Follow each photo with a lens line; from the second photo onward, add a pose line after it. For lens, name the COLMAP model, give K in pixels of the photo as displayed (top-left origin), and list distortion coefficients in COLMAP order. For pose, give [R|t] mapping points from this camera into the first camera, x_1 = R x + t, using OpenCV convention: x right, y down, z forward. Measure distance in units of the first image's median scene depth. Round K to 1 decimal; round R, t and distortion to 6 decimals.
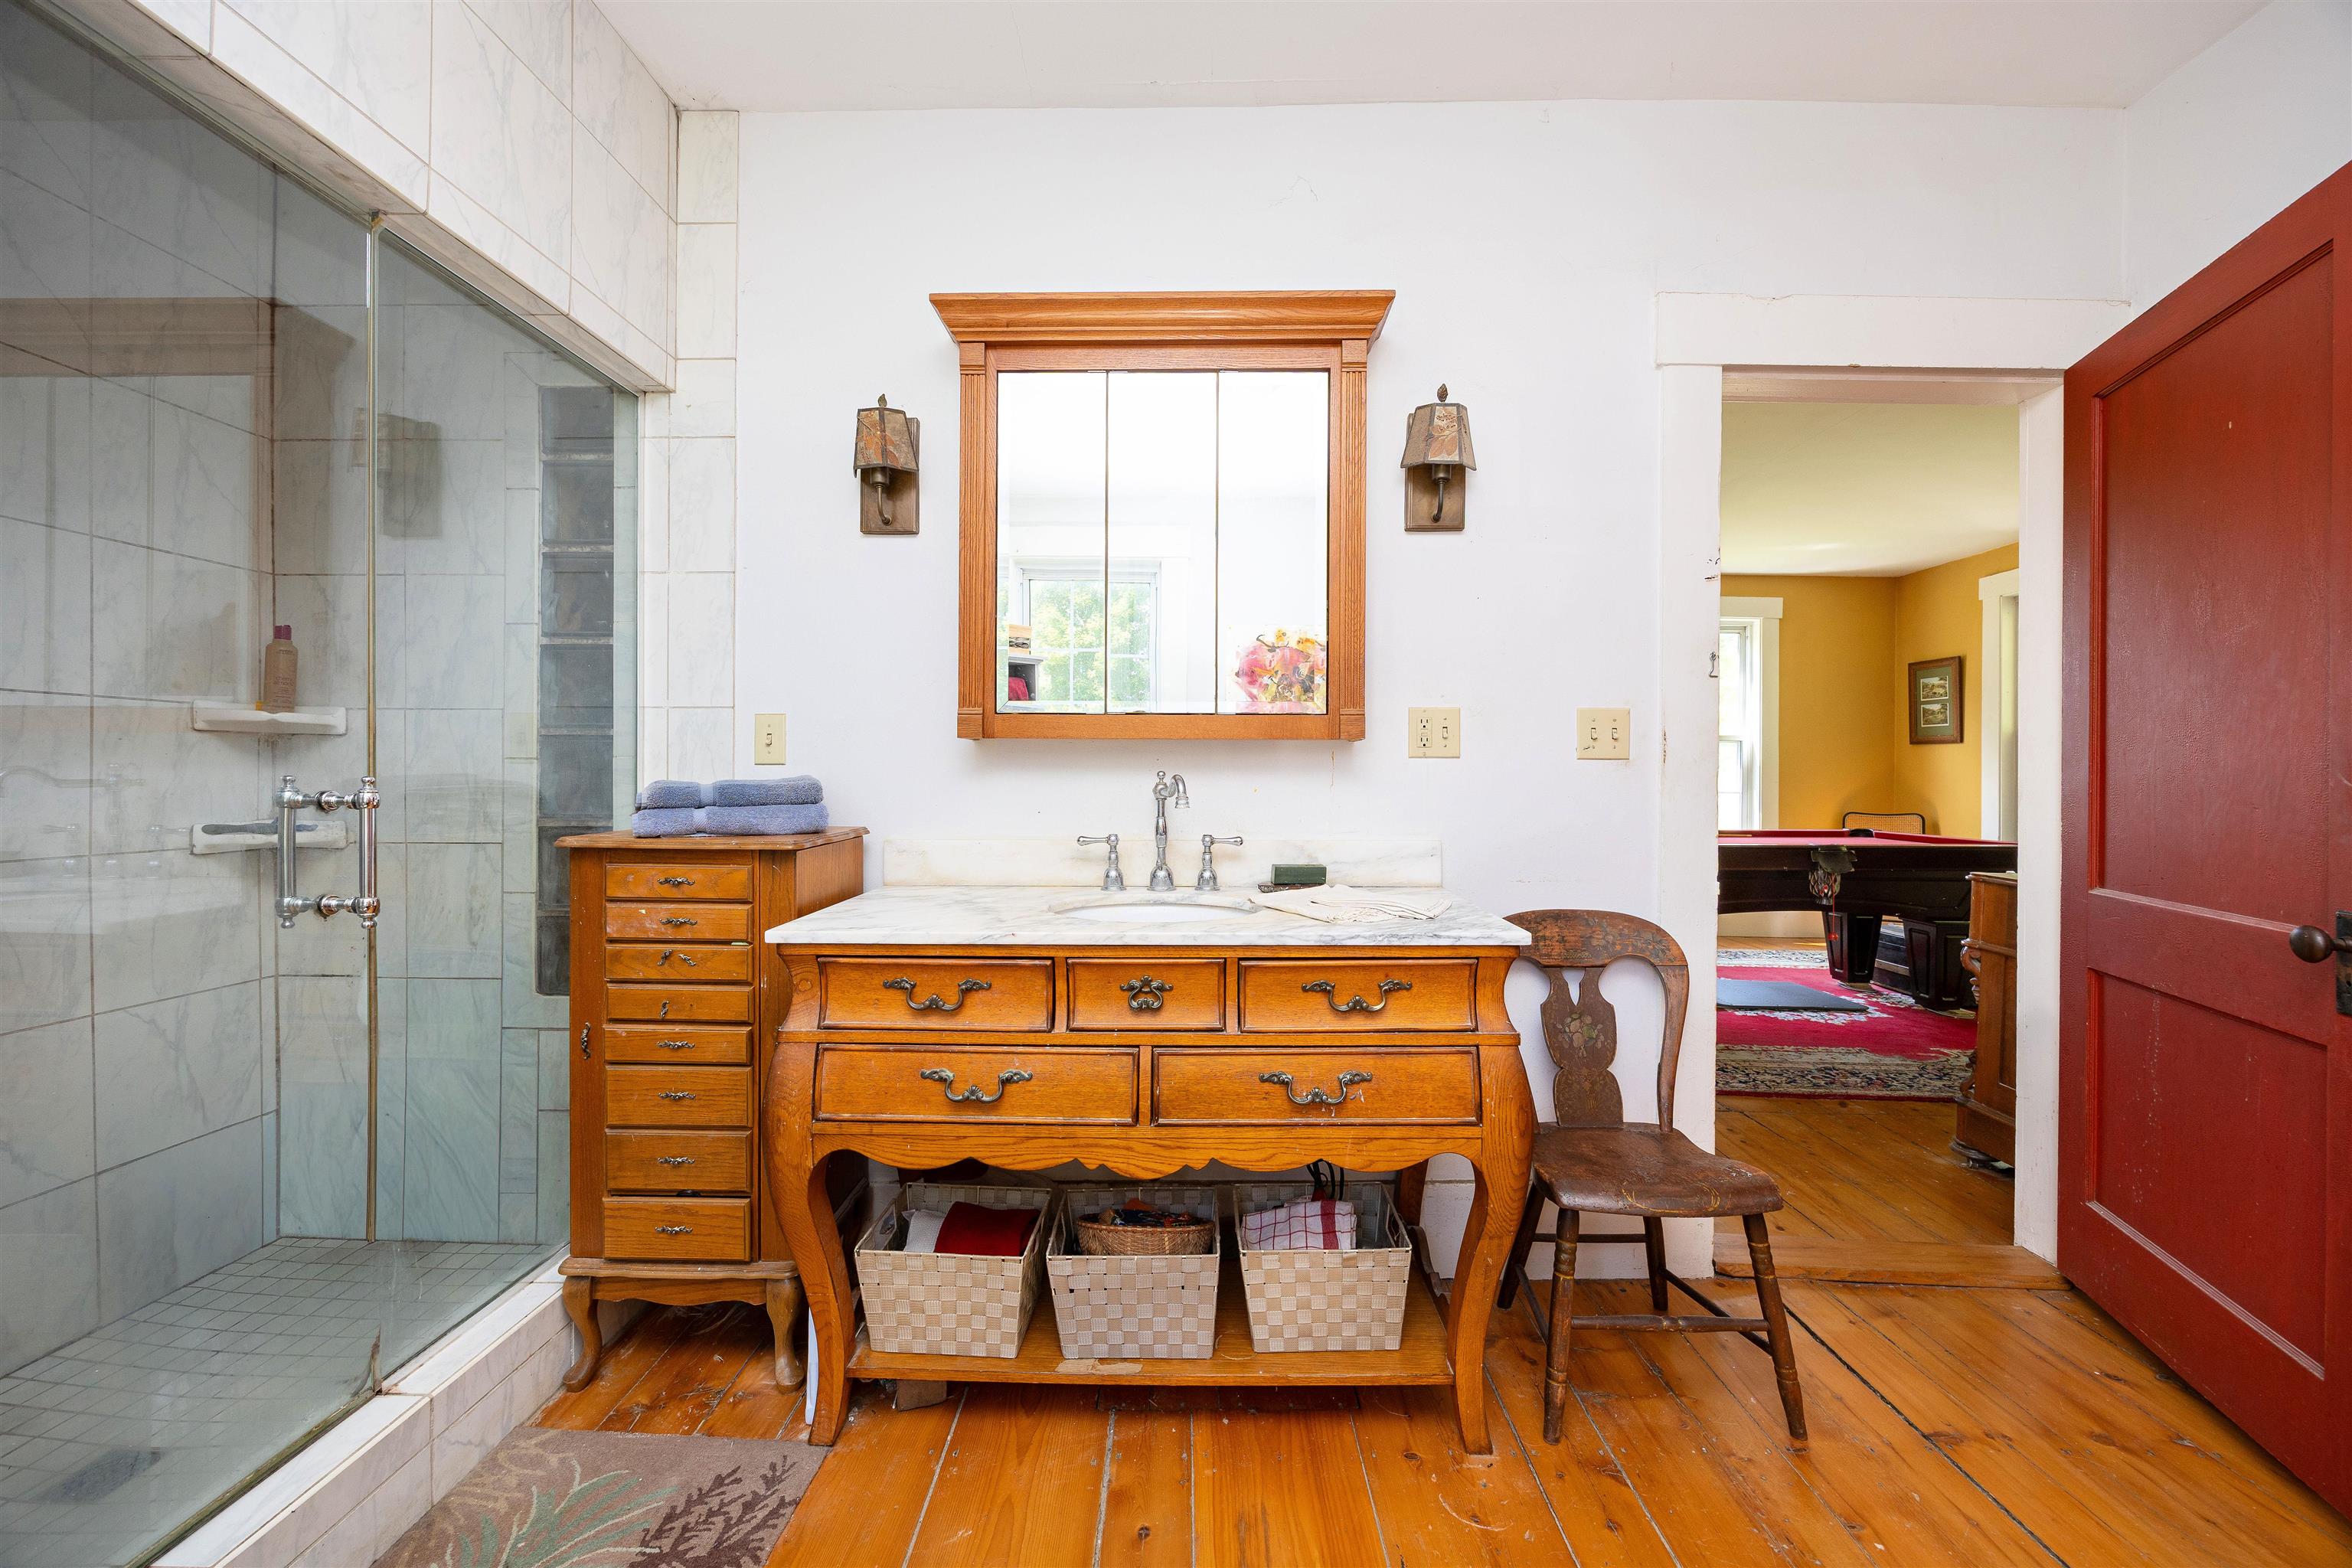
lens RADIAL K [[902.8, 0, 1191.3], [0, 902.8, 782.3], [0, 0, 1]] dist [-0.001429, 0.000147]
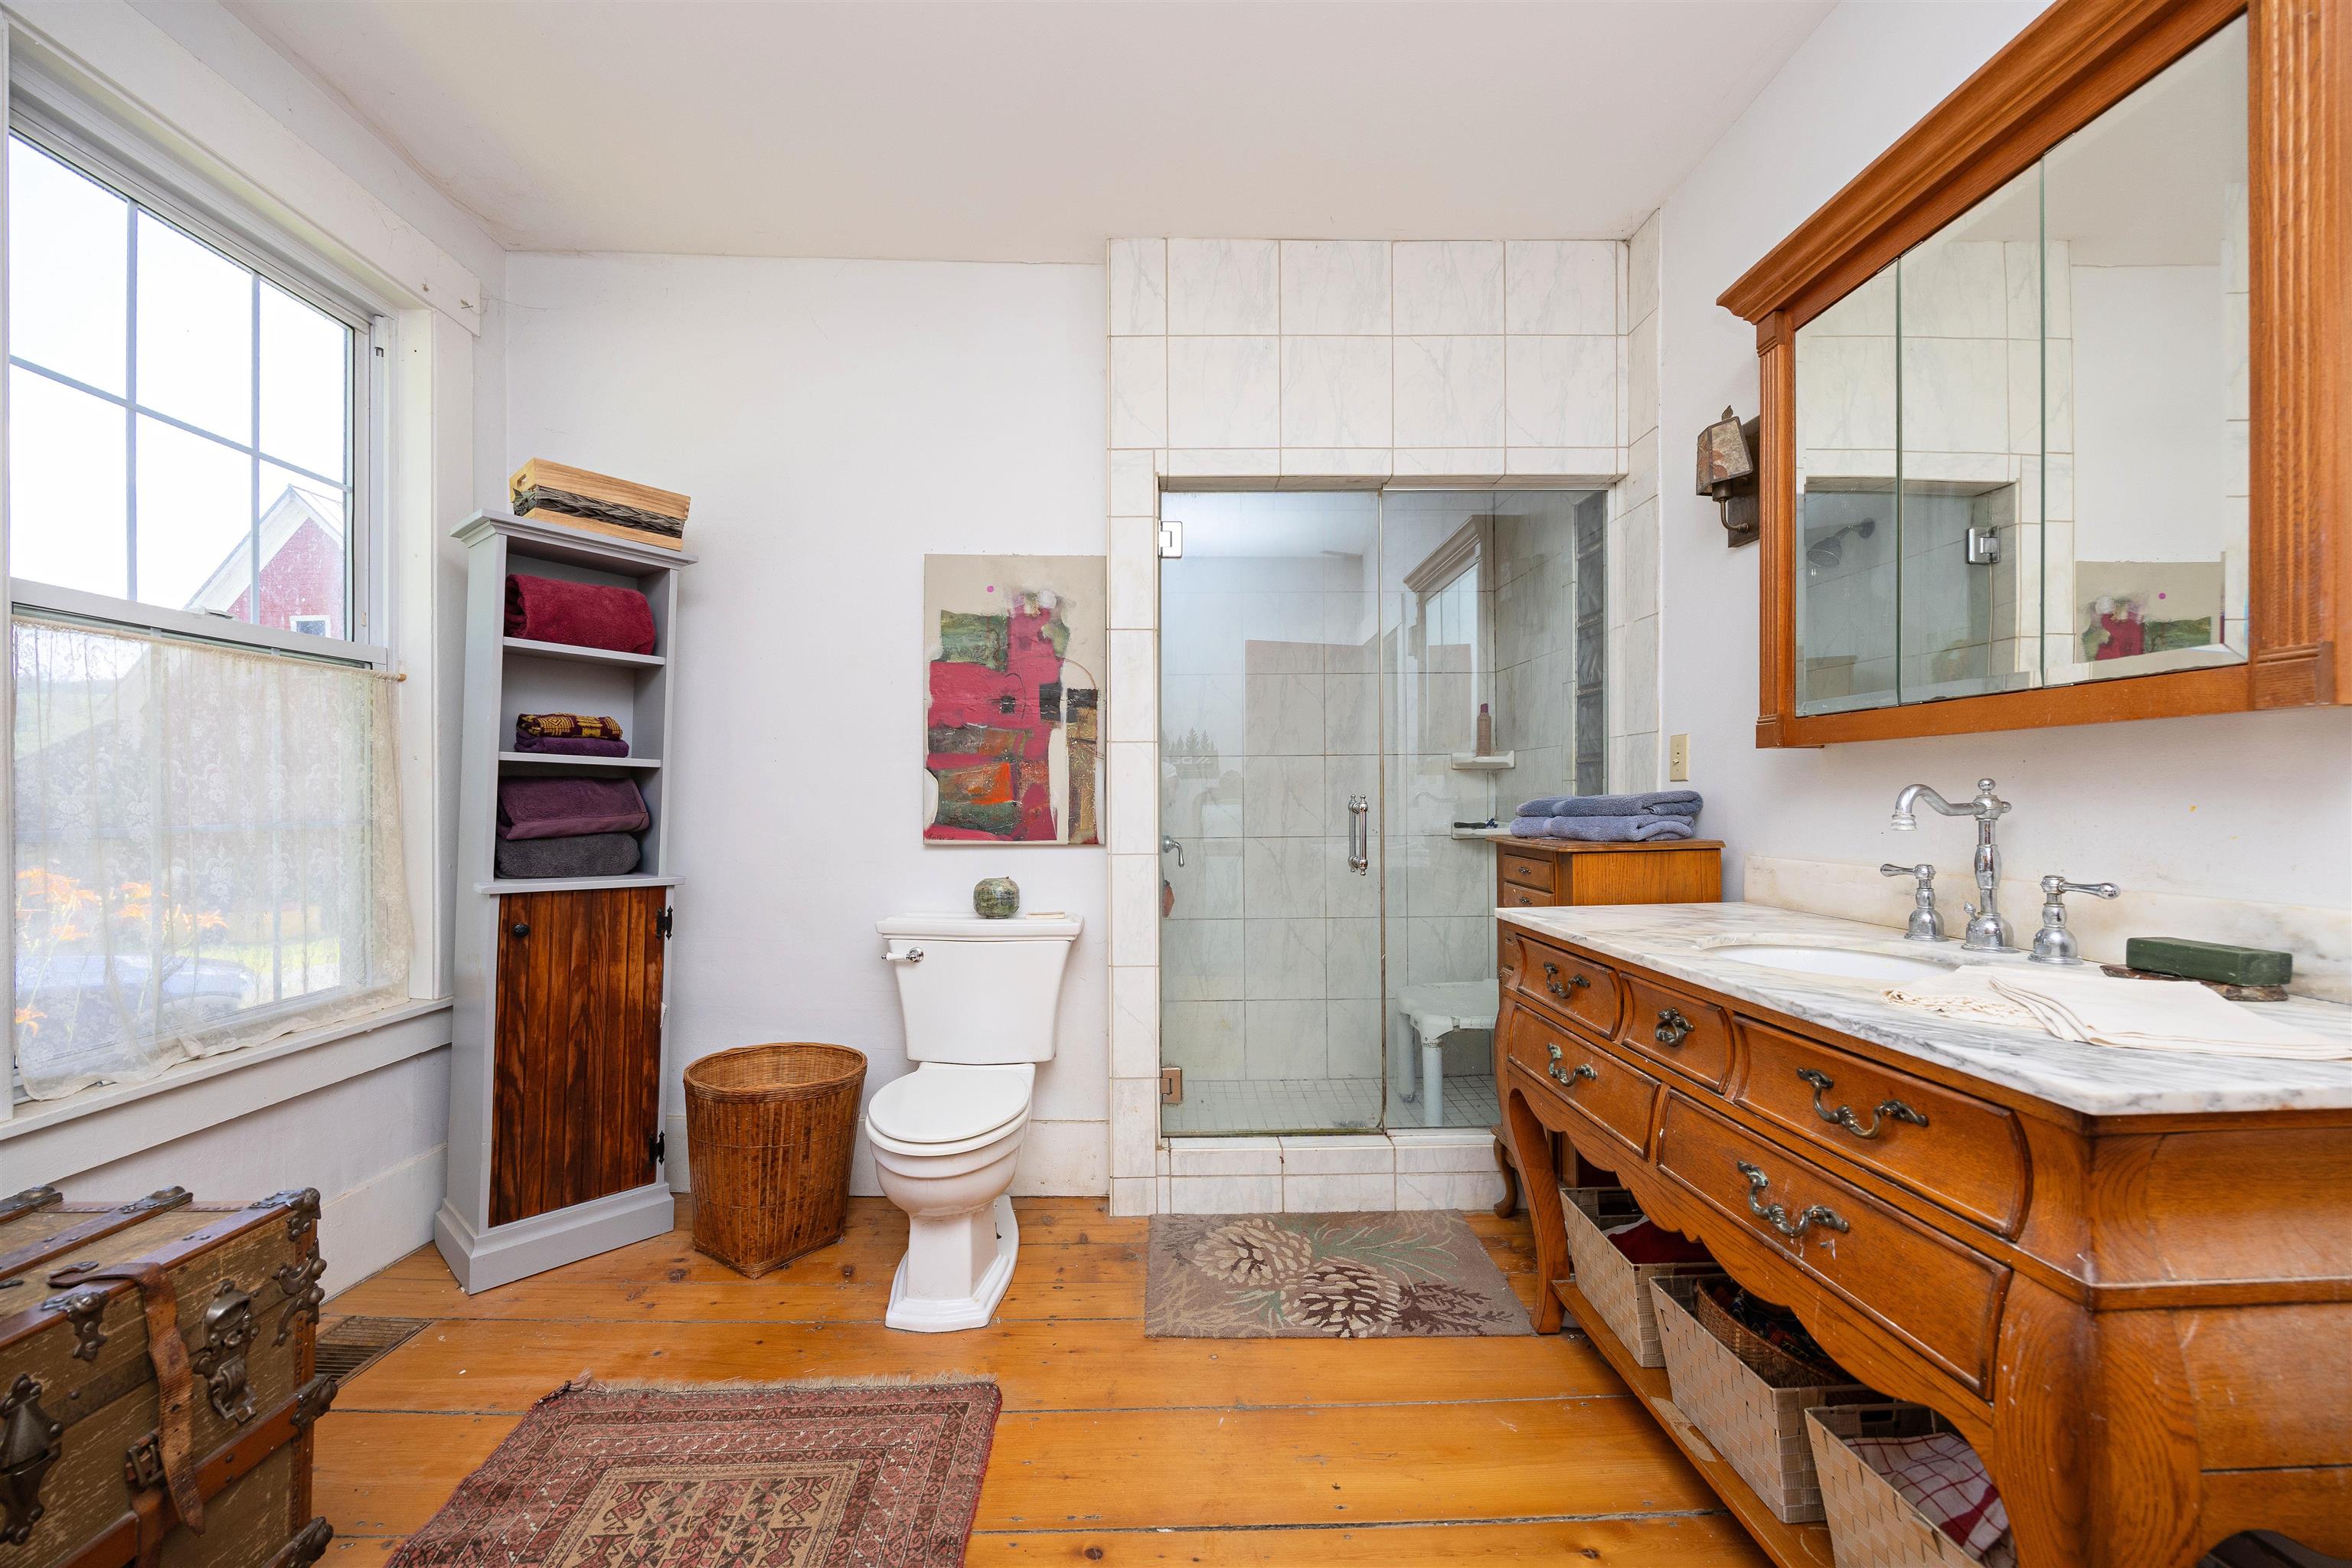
lens RADIAL K [[902.8, 0, 1160.9], [0, 902.8, 797.6], [0, 0, 1]] dist [-0.001429, 0.000147]
pose [[0.035754, -0.003026, -0.999356, 0.660731], [0.005147, 0.999983, -0.002844, 0.001048], [0.999347, -0.005042, 0.035769, 0.355136]]
